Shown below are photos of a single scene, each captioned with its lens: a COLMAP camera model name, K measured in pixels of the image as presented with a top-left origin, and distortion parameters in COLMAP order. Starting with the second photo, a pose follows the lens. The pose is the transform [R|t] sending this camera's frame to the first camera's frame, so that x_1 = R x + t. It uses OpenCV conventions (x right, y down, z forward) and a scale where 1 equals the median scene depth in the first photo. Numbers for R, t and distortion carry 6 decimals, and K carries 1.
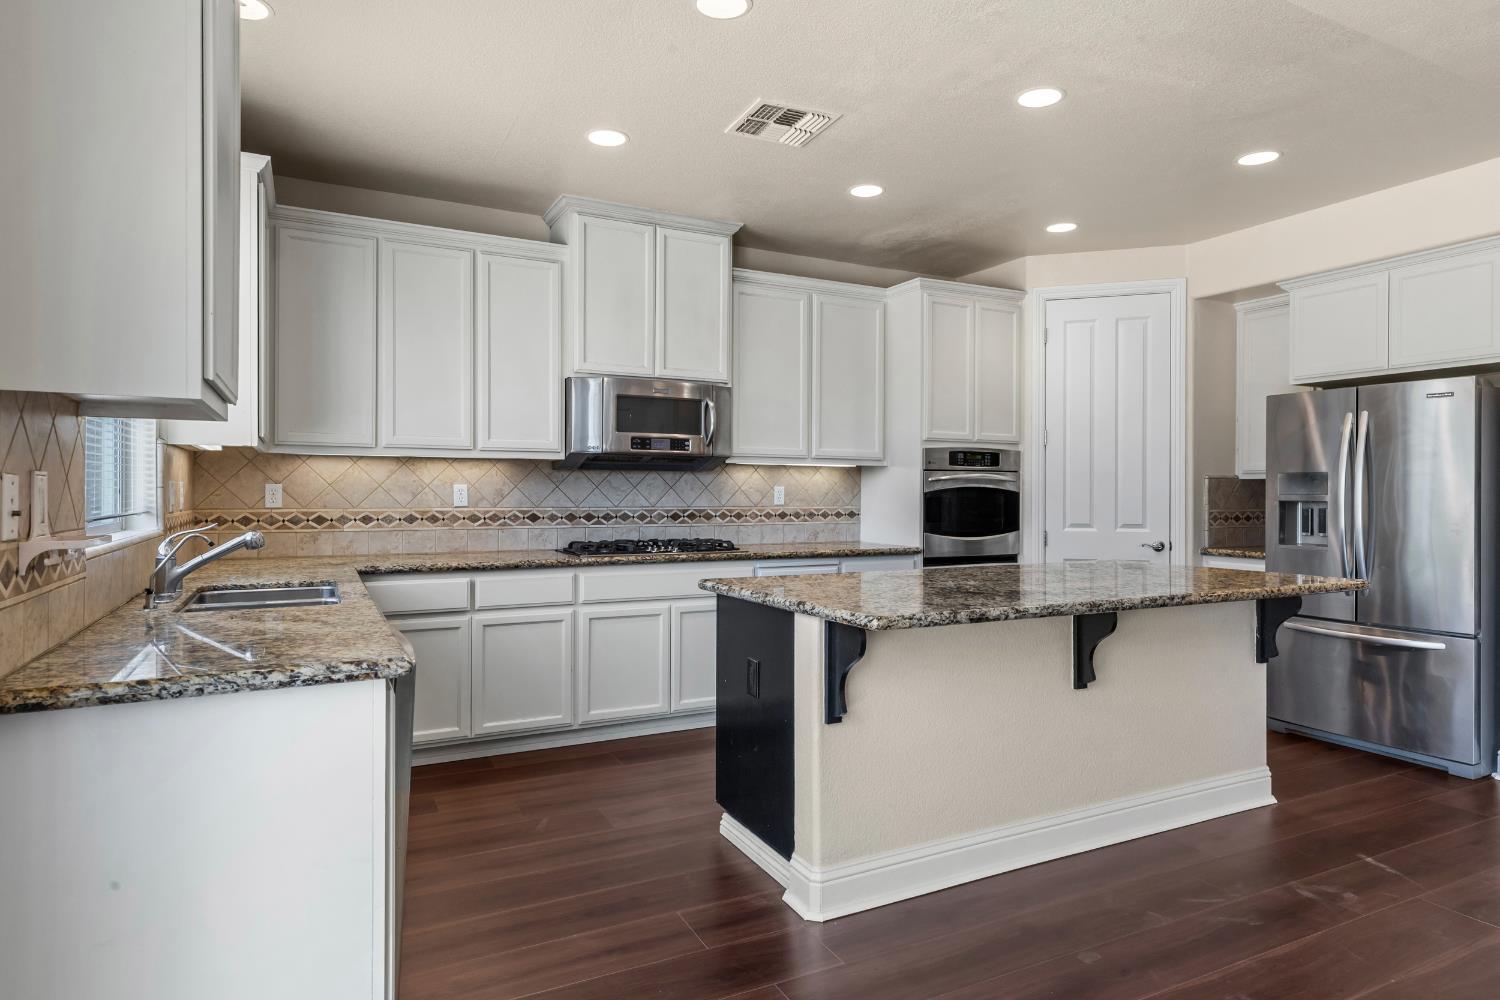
lens RADIAL K [[855.9, 0, 750.0], [0, 855.9, 500.0], [0, 0, 1]] dist [0.000178, 0.000034]
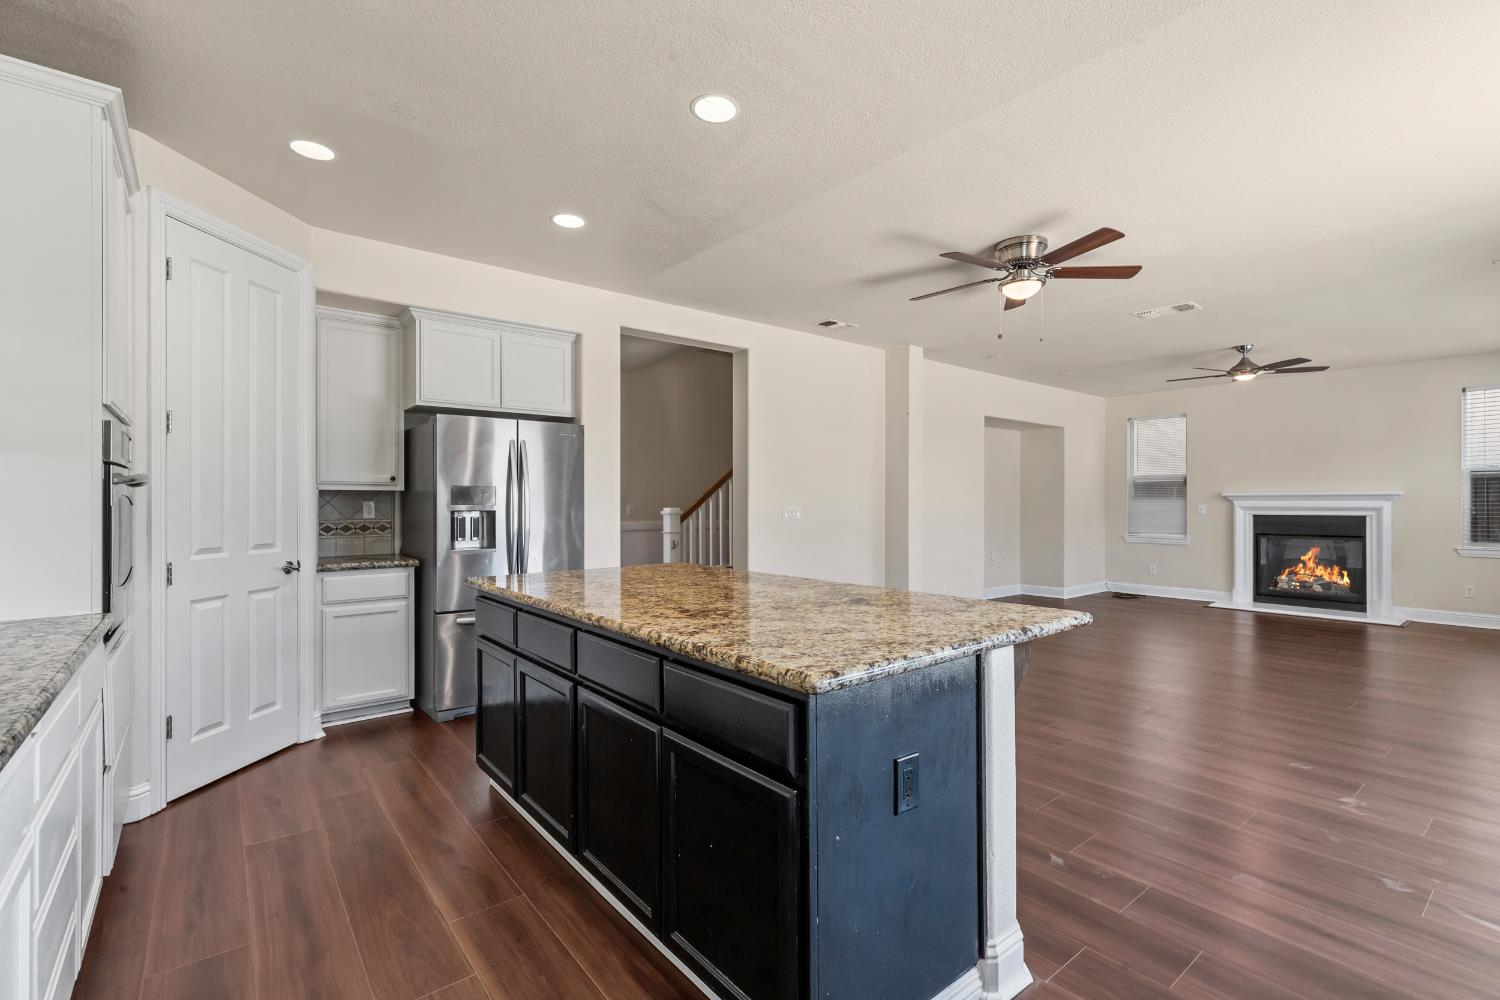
lens RADIAL K [[679.9, 0, 750.0], [0, 679.9, 500.0], [0, 0, 1]] dist [-0.000113, -0.000016]
pose [[-0.206460, -0.001021, 0.978454, -0.677532], [0.006523, 0.999976, 0.002420, -0.027848], [-0.978433, 0.006882, -0.206448, 1.729854]]
